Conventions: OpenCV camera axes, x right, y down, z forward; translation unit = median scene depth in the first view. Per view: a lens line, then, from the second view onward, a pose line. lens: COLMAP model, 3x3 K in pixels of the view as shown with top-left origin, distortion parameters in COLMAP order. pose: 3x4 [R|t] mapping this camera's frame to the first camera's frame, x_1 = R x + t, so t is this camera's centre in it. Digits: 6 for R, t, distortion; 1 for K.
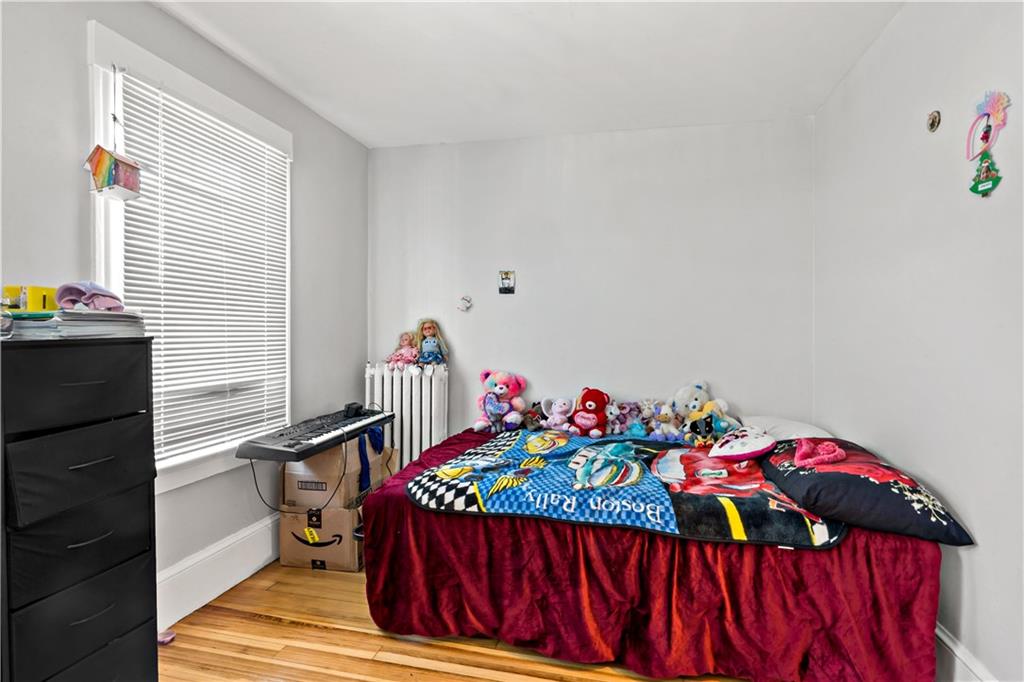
lens RADIAL K [[524.2, 0, 511.3], [0, 524.2, 342.3], [0, 0, 1]] dist [-0.002440, -0.001100]
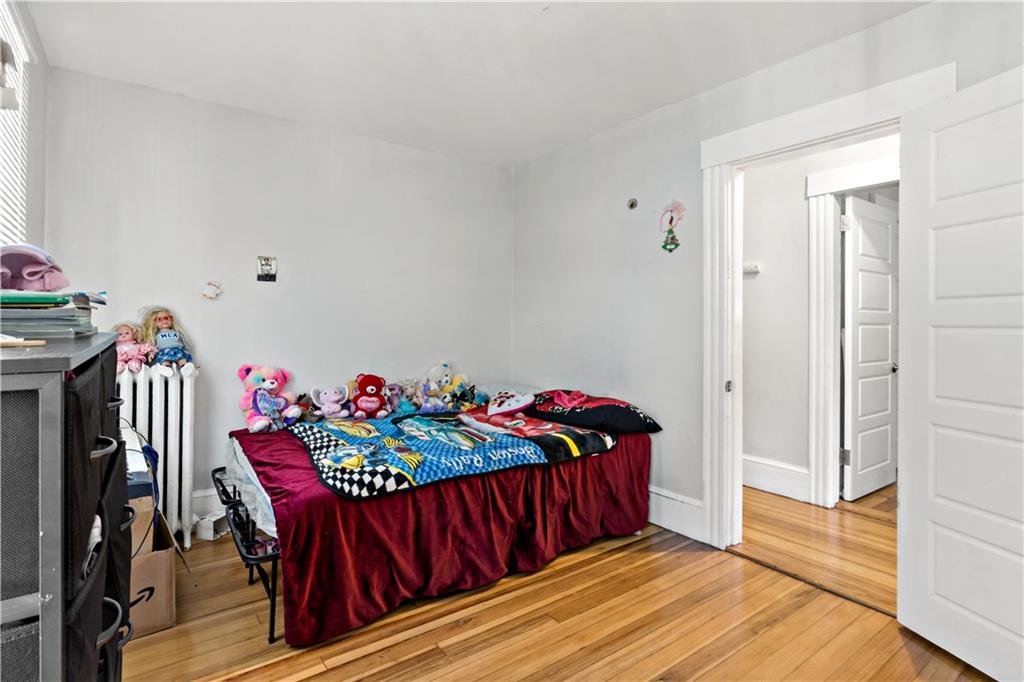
lens RADIAL K [[516.7, 0, 511.9], [0, 516.7, 331.2], [0, 0, 1]] dist [-0.004459, 0.000495]
pose [[0.652829, -0.021223, 0.757208, -0.727163], [0.020556, 0.999736, 0.010298, -0.007767], [-0.757227, 0.008842, 0.653092, 0.131724]]
